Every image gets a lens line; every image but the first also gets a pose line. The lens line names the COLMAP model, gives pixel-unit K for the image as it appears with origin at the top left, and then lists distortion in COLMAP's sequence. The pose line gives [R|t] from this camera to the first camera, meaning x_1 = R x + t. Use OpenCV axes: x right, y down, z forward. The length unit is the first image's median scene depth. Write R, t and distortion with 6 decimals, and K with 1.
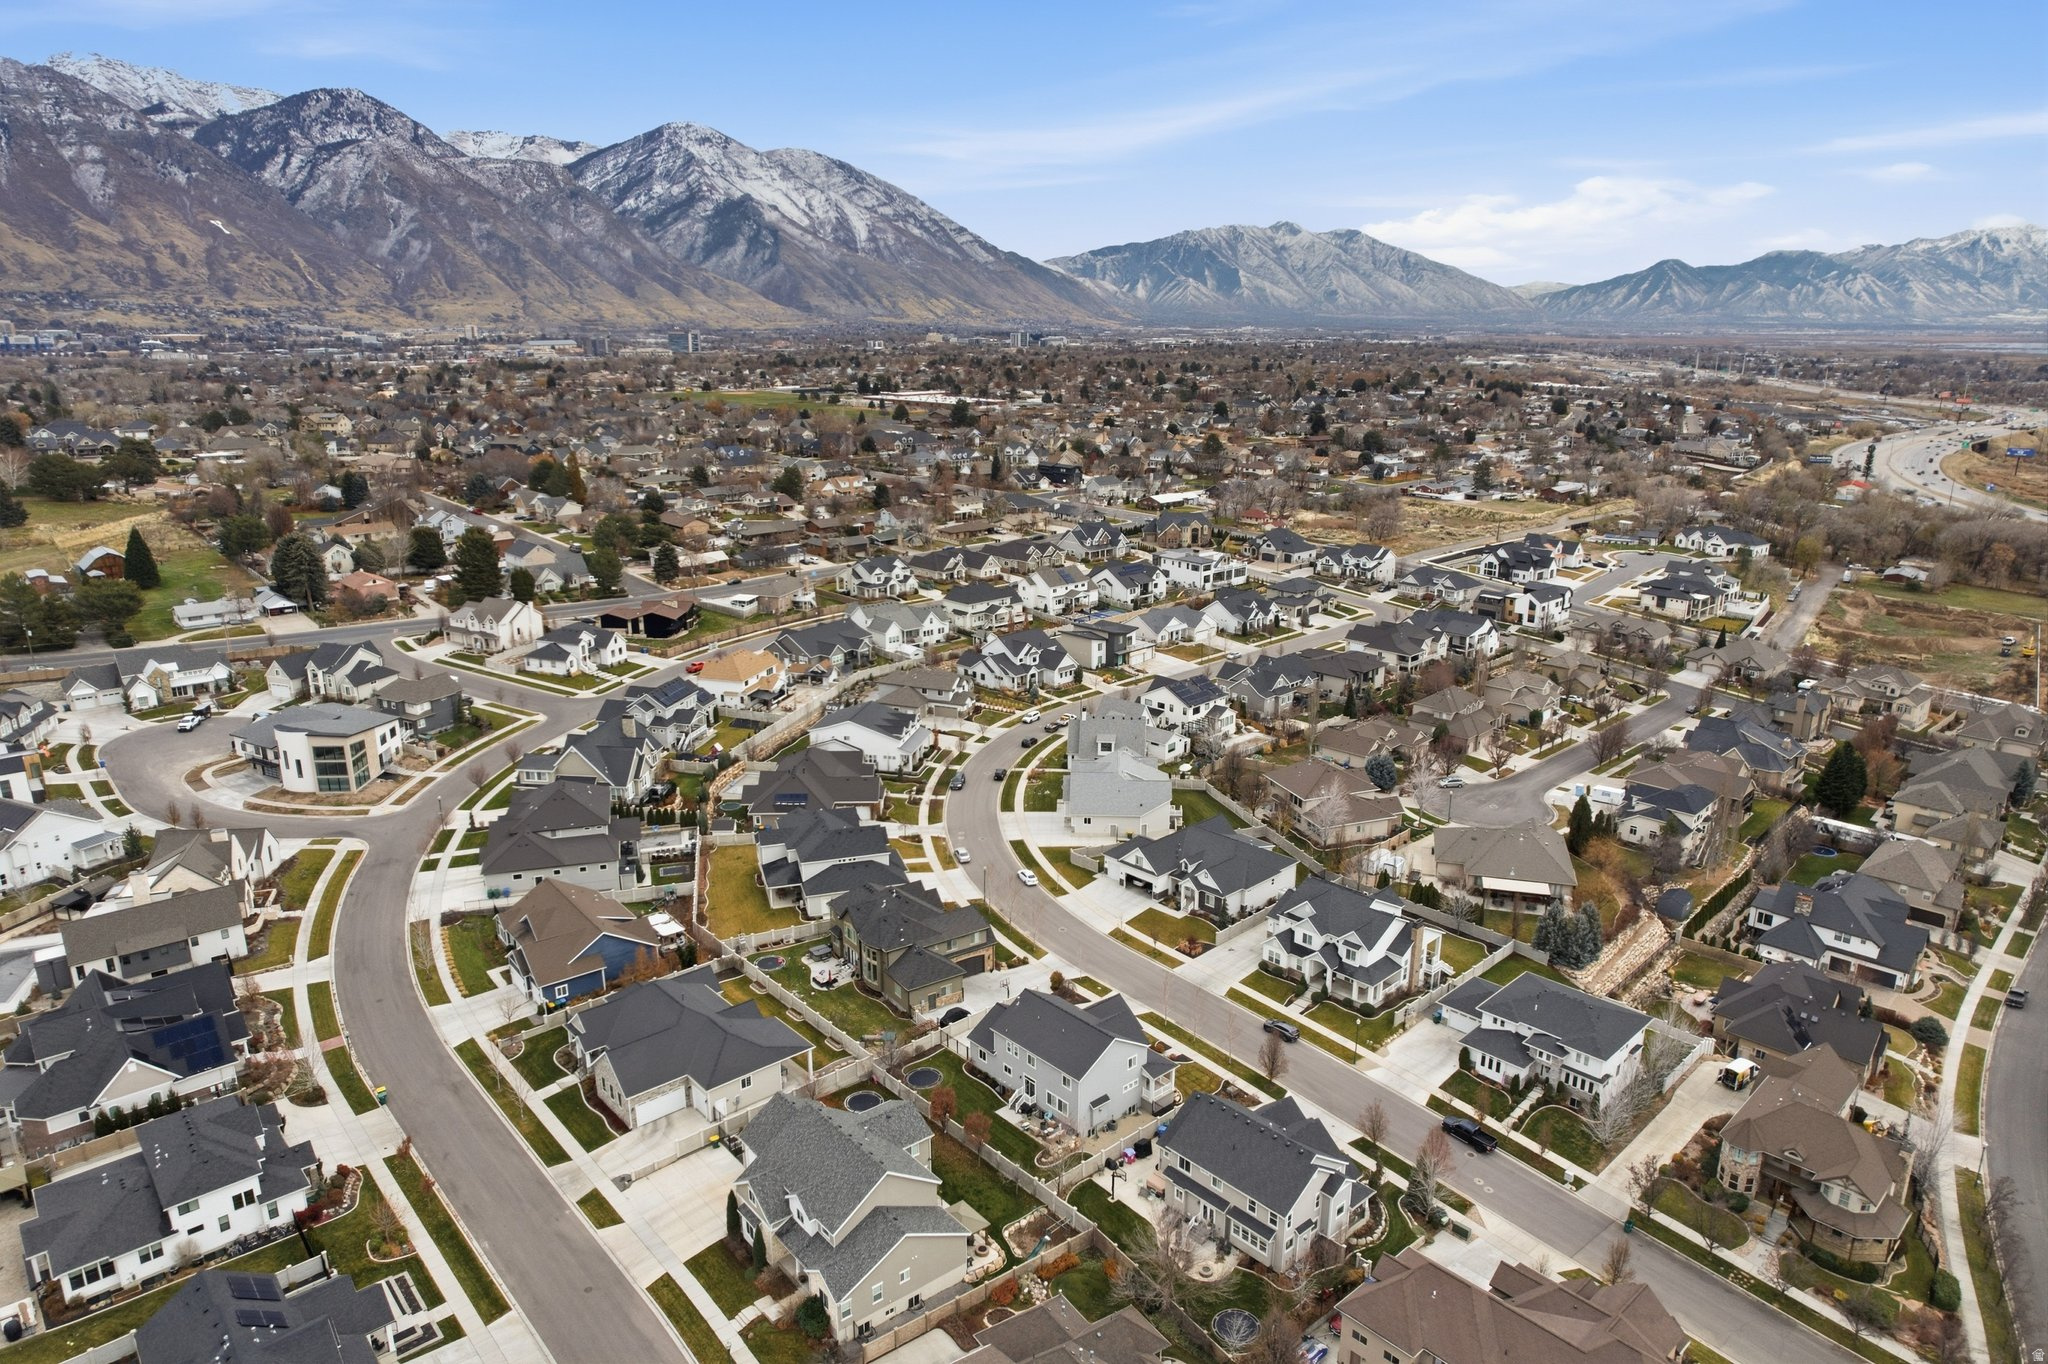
lens RADIAL K [[1296.5, 0, 1031.0], [0, 1296.5, 710.3], [0, 0, 1]] dist [-0.071168, 0.058569]
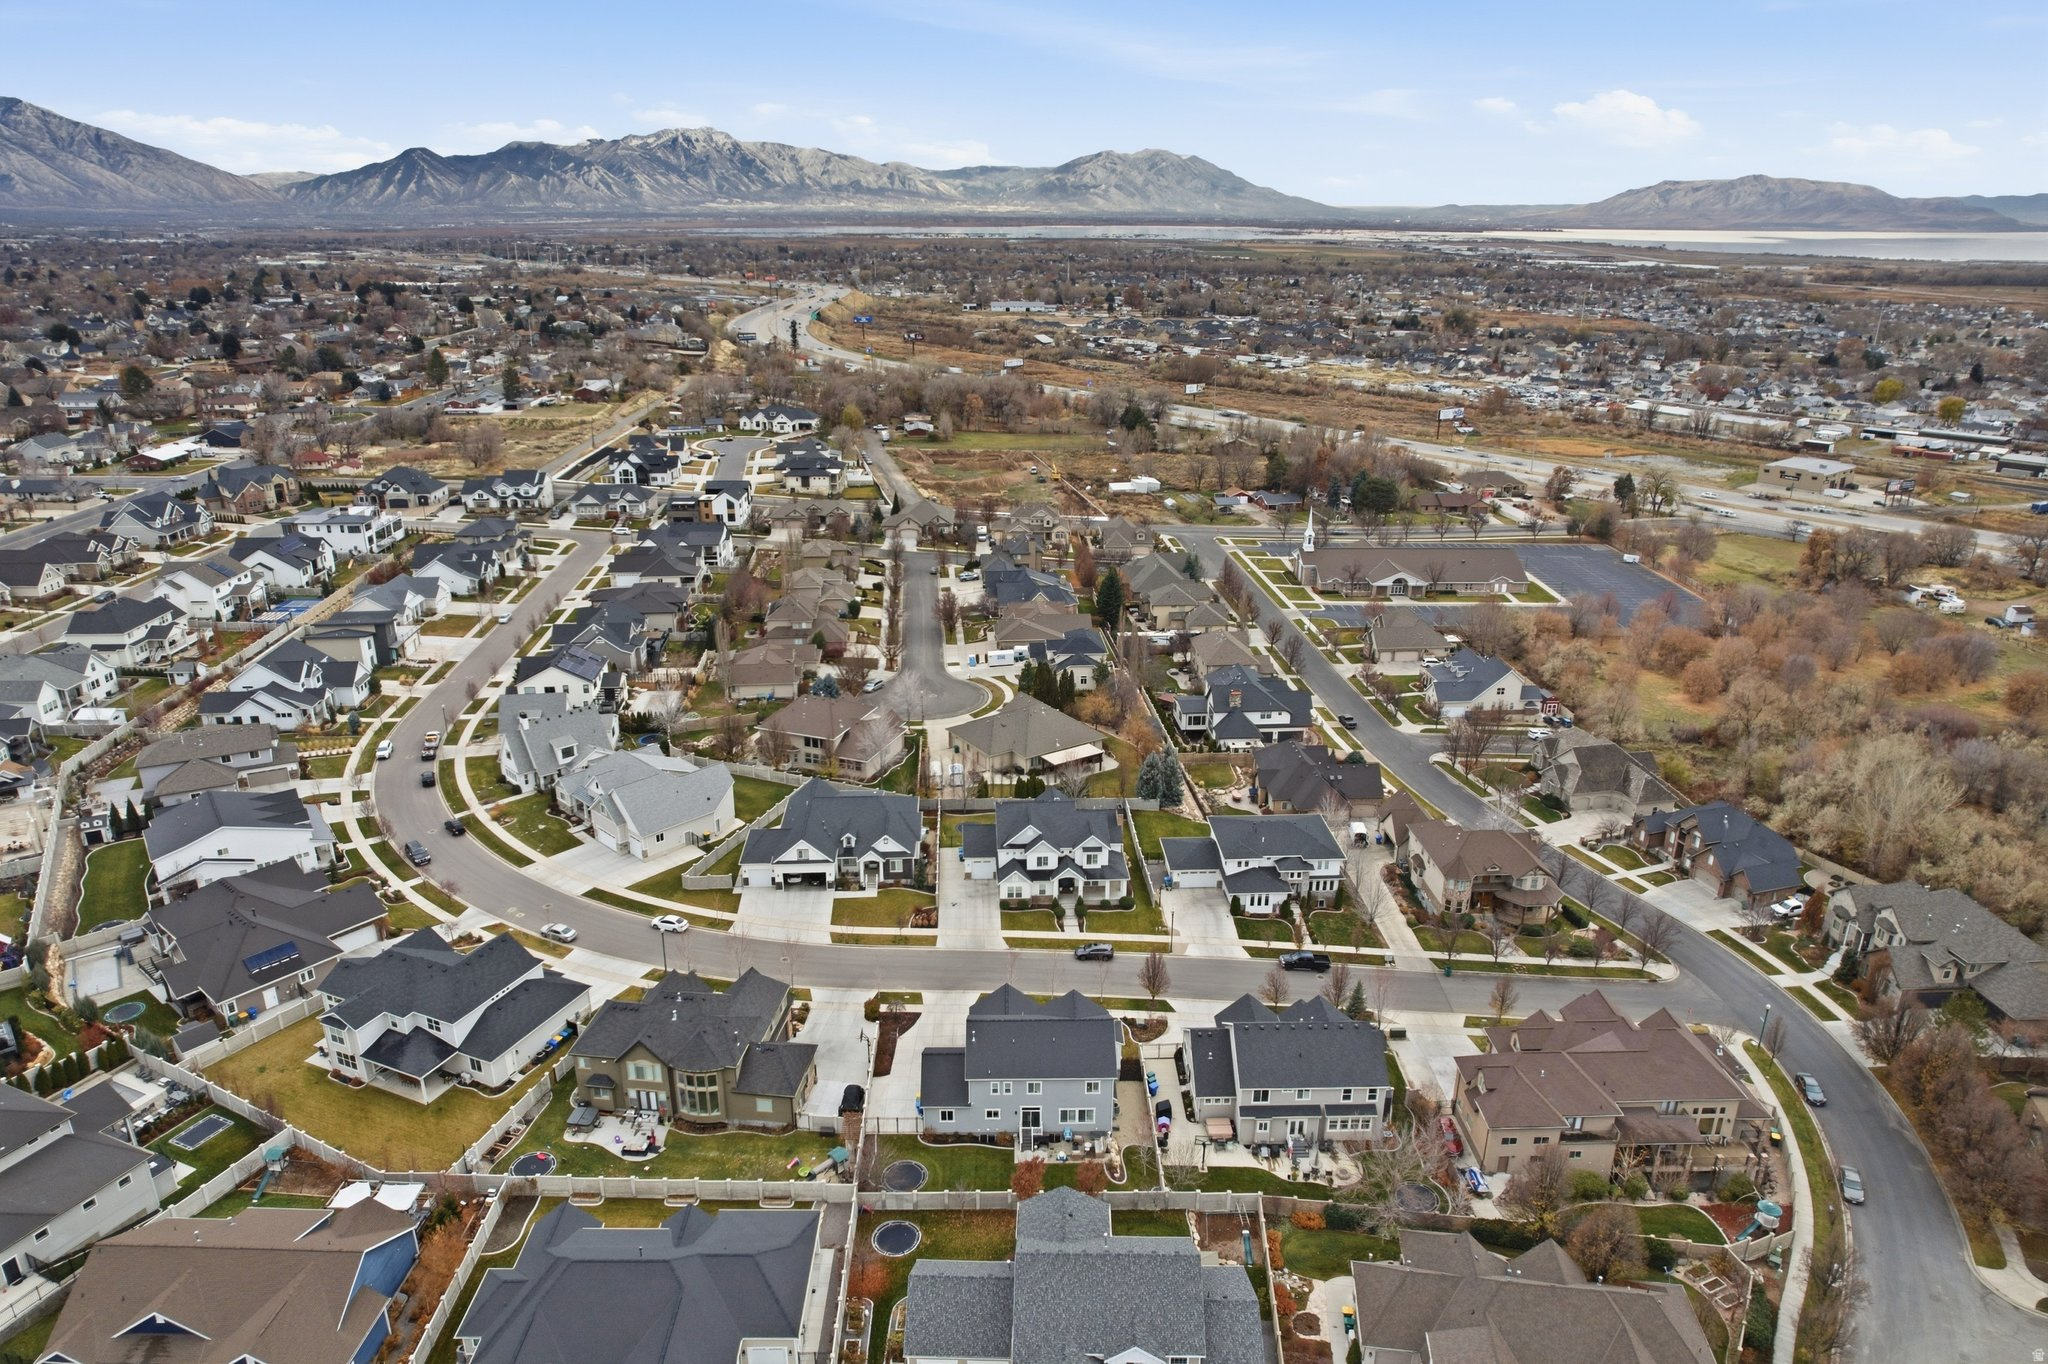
lens RADIAL K [[1296.5, 0, 1031.0], [0, 1296.5, 710.3], [0, 0, 1]] dist [-0.071168, 0.058569]
pose [[0.650449, -0.272193, 0.709103, -0.278036], [0.217207, 0.961254, 0.169742, -0.061906], [-0.727831, 0.043614, 0.684369, 0.198997]]
